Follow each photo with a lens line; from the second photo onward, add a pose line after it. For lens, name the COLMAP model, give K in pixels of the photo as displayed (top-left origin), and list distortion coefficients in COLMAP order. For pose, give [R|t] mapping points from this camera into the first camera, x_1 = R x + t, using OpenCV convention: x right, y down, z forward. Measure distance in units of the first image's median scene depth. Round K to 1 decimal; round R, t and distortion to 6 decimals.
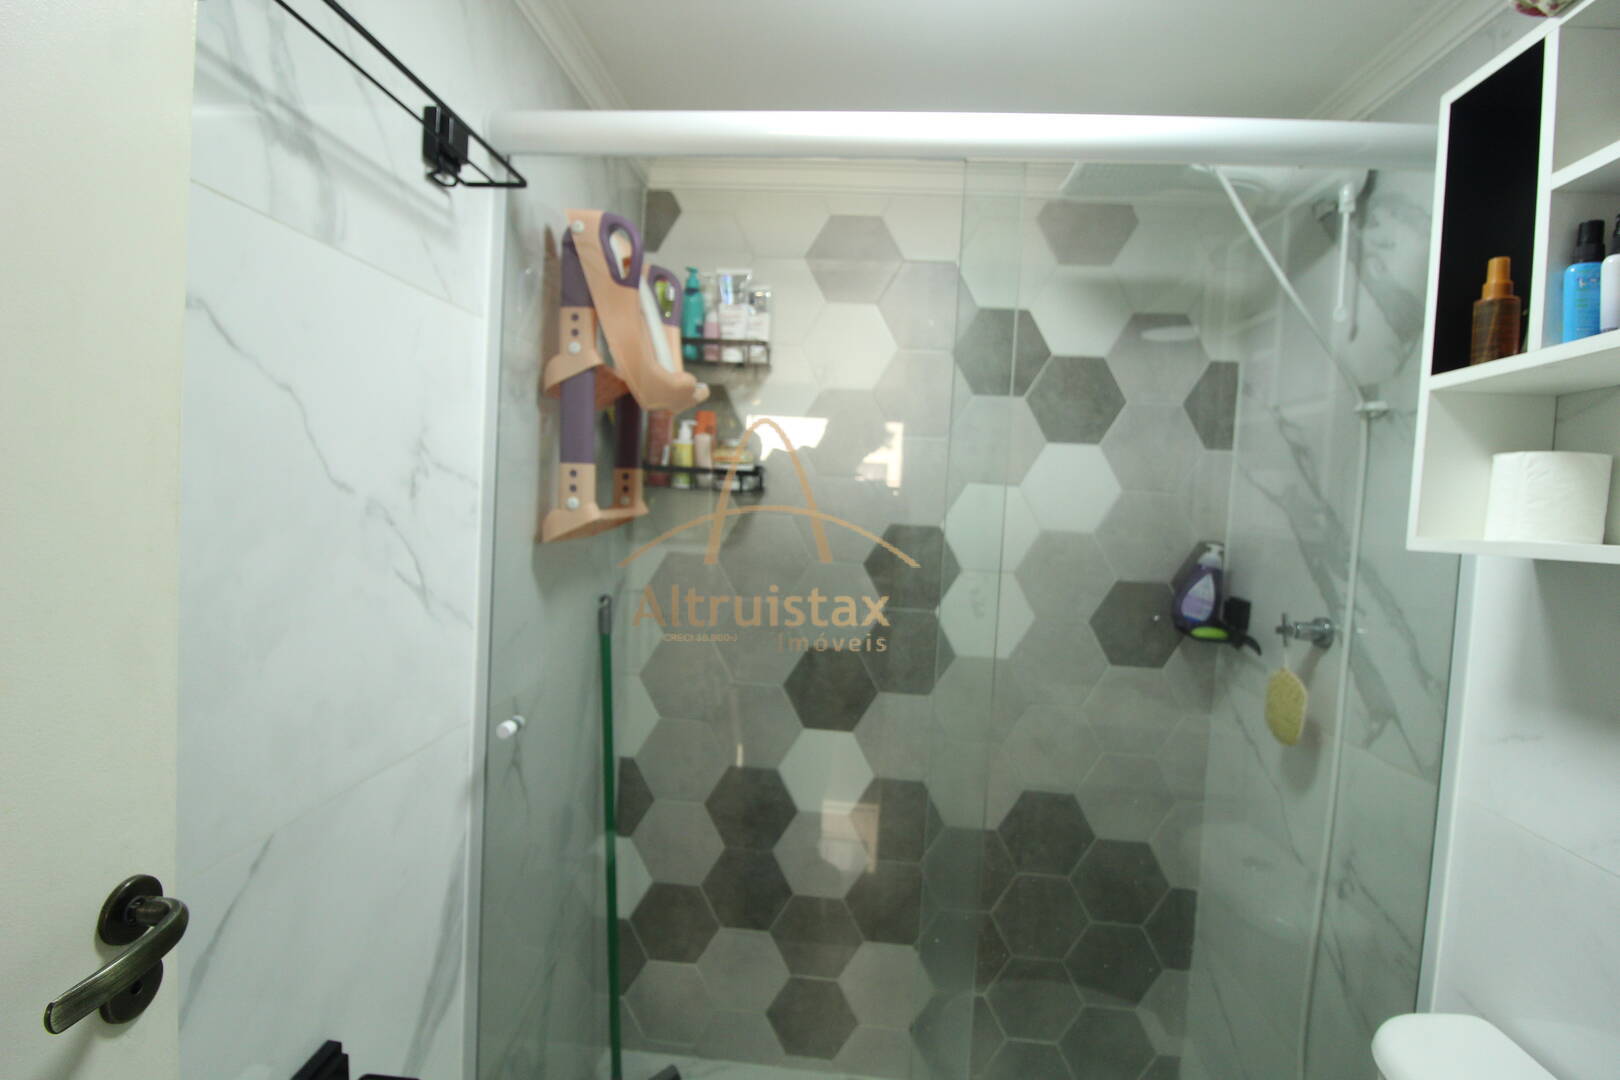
lens RADIAL K [[750.8, 0, 811.1], [0, 750.8, 530.0], [0, 0, 1]] dist [-0.001375, -0.012560]
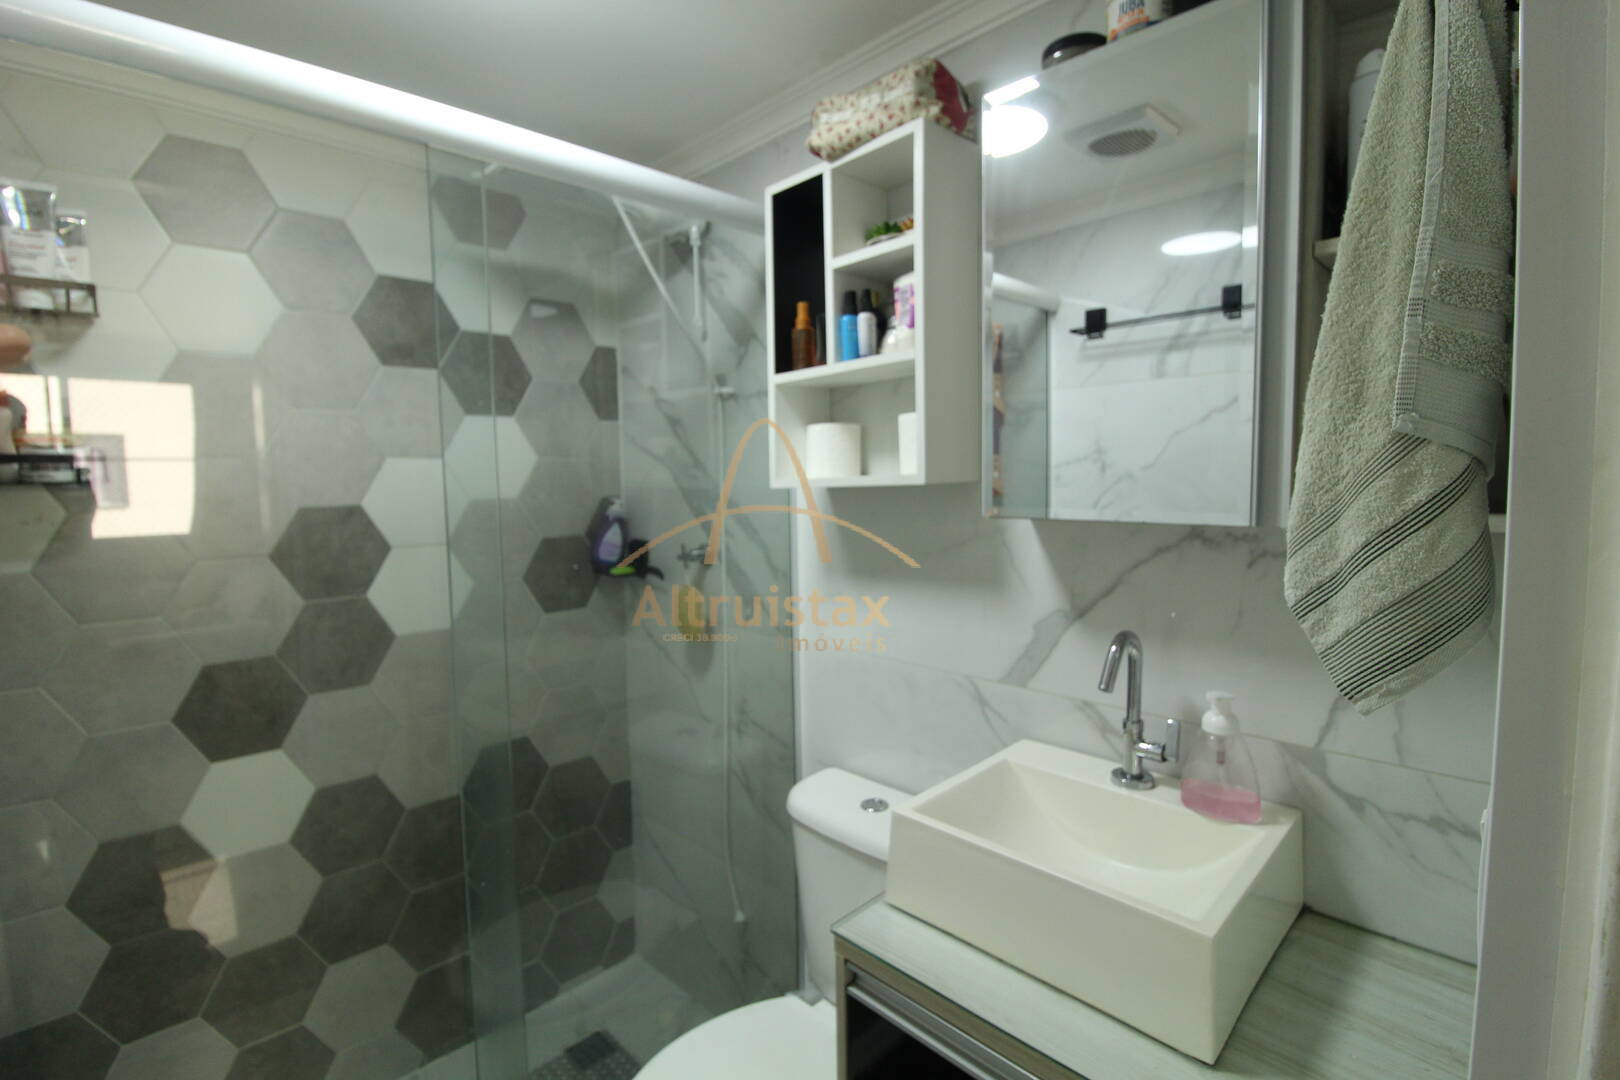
lens RADIAL K [[750.8, 0, 811.1], [0, 750.8, 530.0], [0, 0, 1]] dist [-0.001375, -0.012560]
pose [[0.651973, -0.118277, 0.748961, -0.176347], [0.083208, 0.992954, 0.084375, -0.006262], [-0.753663, 0.007309, 0.657220, -0.043643]]
